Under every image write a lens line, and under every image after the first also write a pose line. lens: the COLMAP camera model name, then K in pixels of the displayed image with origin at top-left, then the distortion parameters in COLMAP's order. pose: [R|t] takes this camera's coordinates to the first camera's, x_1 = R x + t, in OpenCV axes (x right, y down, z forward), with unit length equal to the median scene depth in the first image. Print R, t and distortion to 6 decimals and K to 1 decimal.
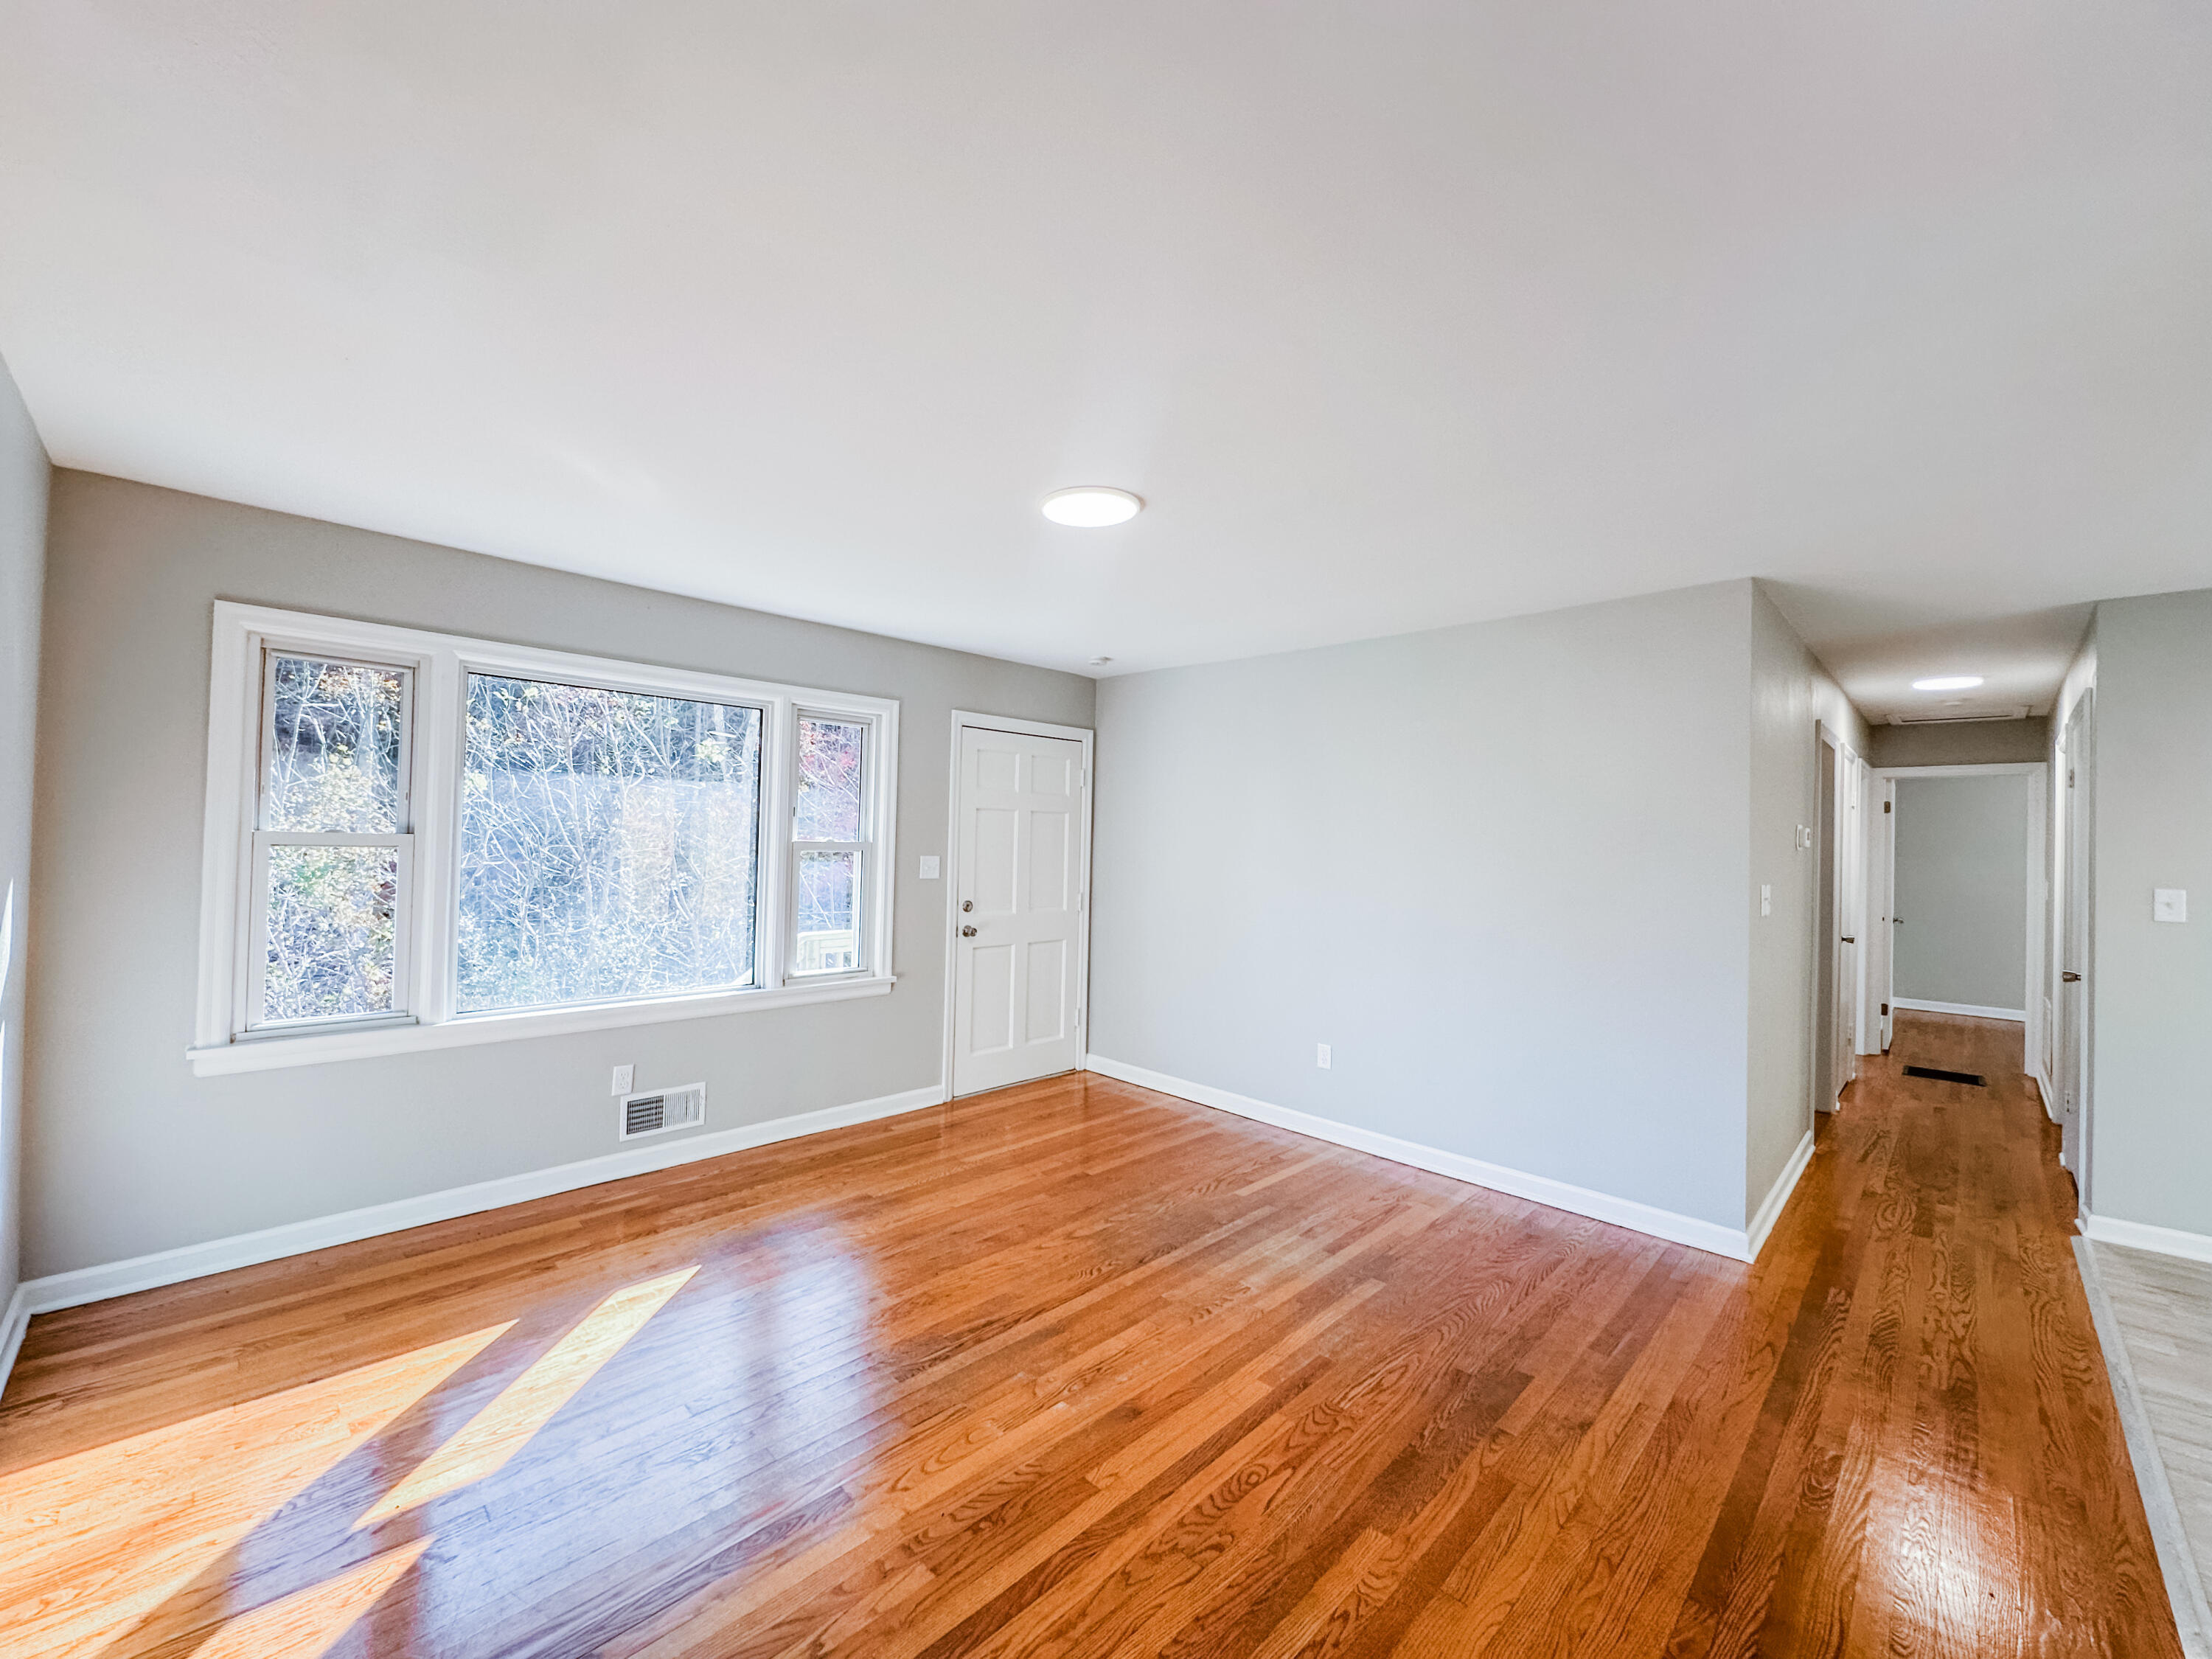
lens RADIAL K [[881.0, 0, 1103.8], [0, 881.0, 828.4], [0, 0, 1]] dist [-0.001945, 0.000080]
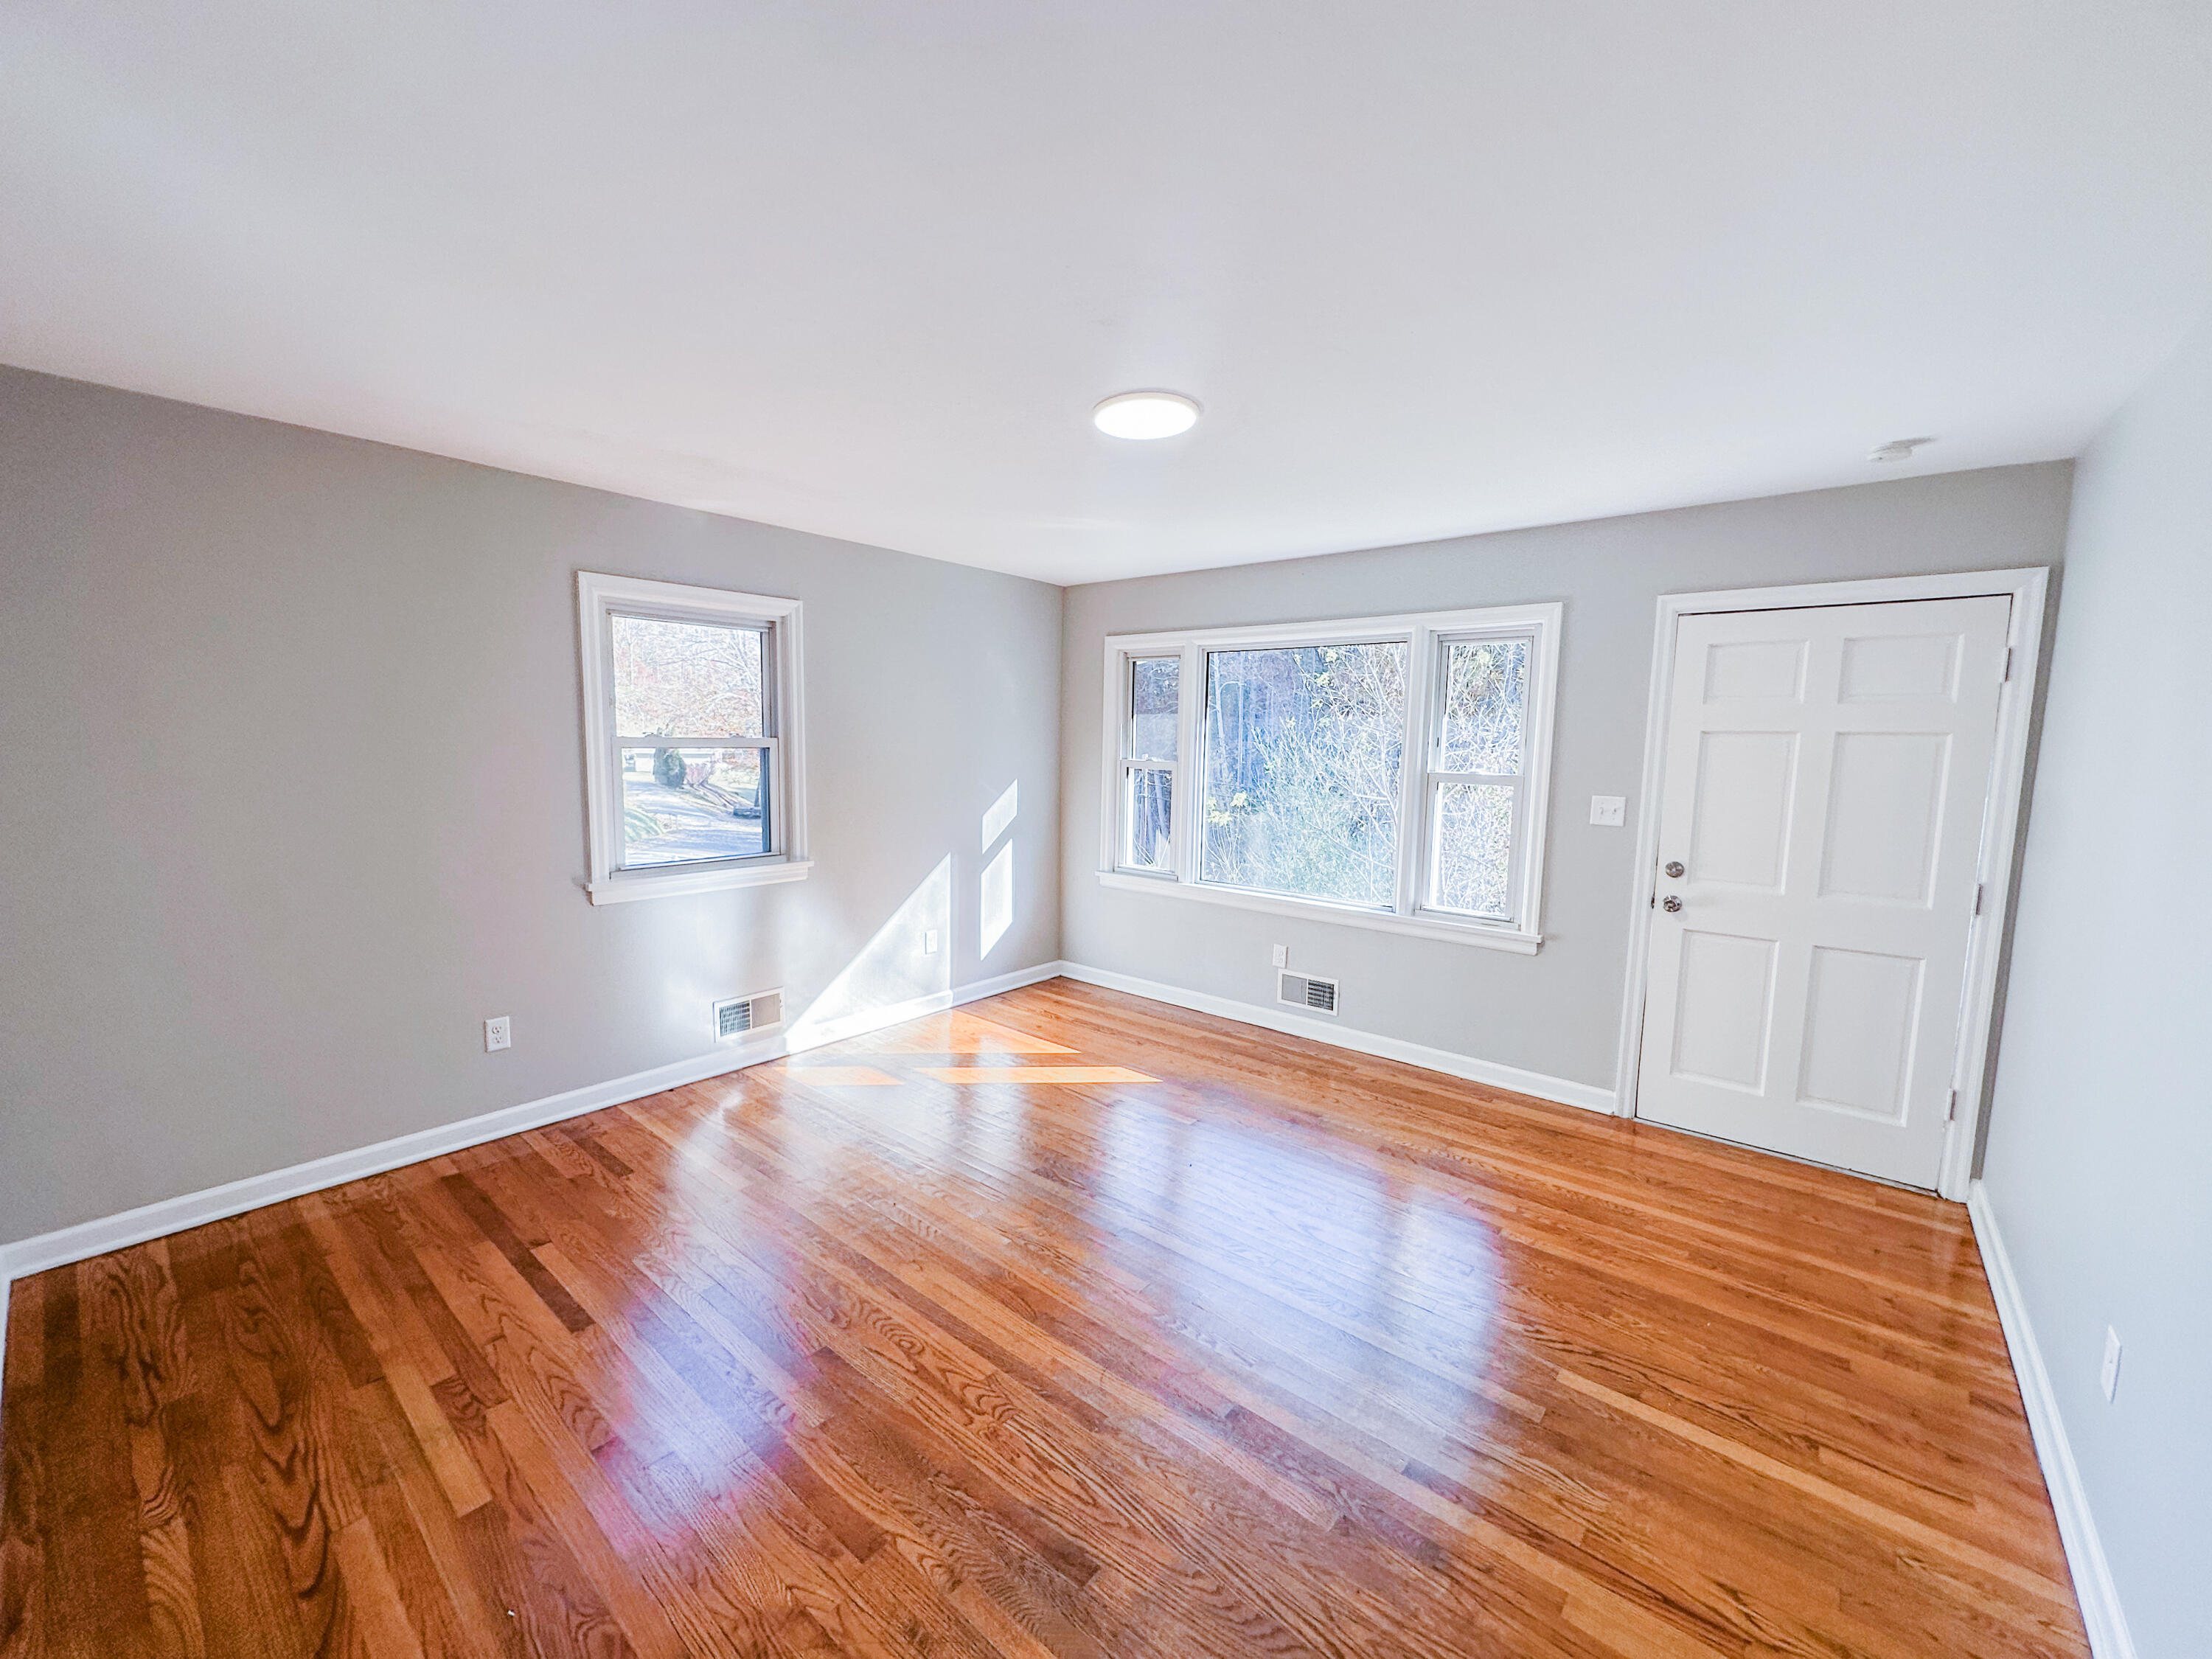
lens RADIAL K [[881.0, 0, 1103.8], [0, 881.0, 828.4], [0, 0, 1]] dist [-0.001945, 0.000080]
pose [[0.086063, 0.083247, -0.992806, 0.637868], [-0.001912, 0.996515, 0.083392, -0.004490], [0.996288, -0.005279, 0.085922, 0.591904]]
